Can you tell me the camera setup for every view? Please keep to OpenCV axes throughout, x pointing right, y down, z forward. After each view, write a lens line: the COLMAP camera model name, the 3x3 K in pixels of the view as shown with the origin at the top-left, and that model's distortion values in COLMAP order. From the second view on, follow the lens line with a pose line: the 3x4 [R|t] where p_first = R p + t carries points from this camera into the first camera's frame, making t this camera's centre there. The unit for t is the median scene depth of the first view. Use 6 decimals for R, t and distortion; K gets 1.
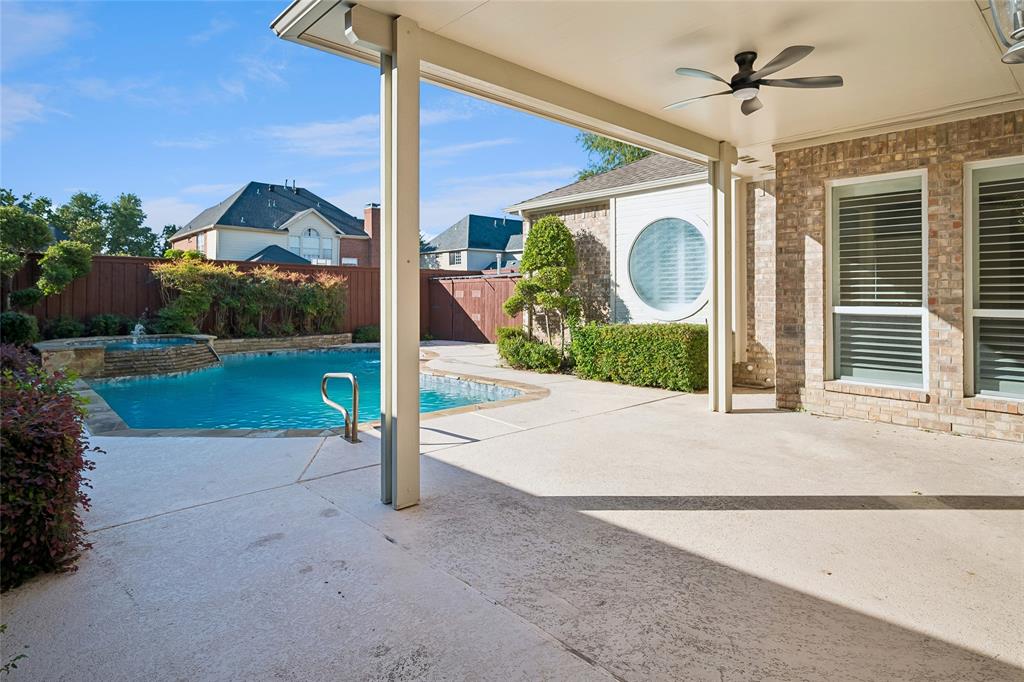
lens RADIAL K [[565.1, 0, 511.3], [0, 565.1, 288.7], [0, 0, 1]] dist [-0.000292, -0.000015]
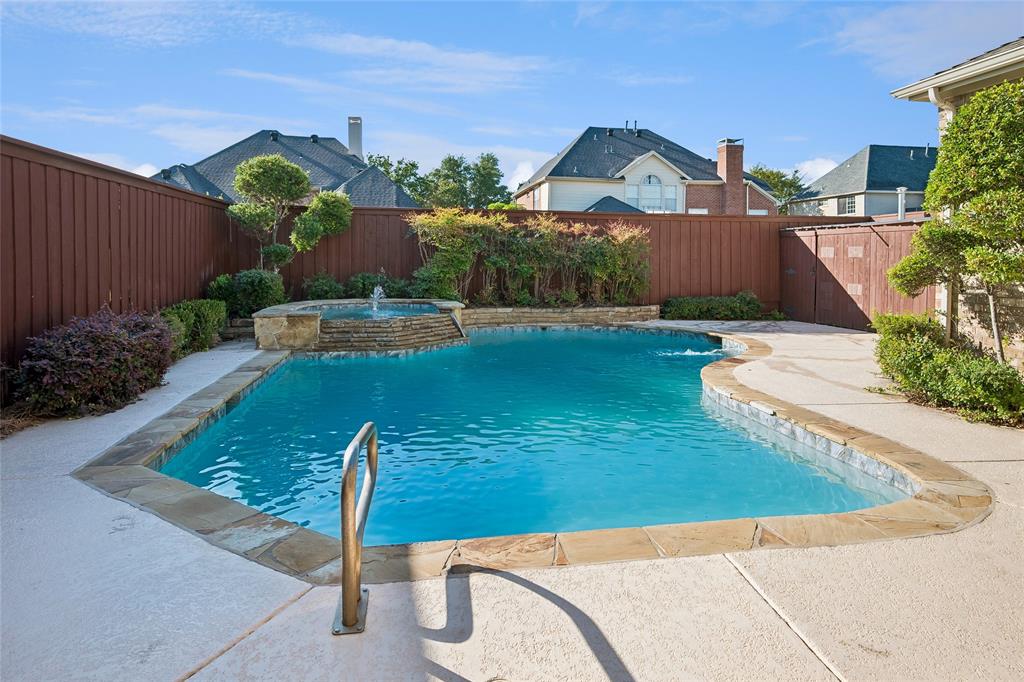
lens RADIAL K [[637.6, 0, 512.7], [0, 637.6, 265.7], [0, 0, 1]] dist [-0.001293, 0.000206]
pose [[0.830699, 0.014398, -0.556535, 0.020239], [0.002027, 0.999581, 0.028886, 0.004075], [0.556717, -0.025124, 0.830322, 0.256753]]
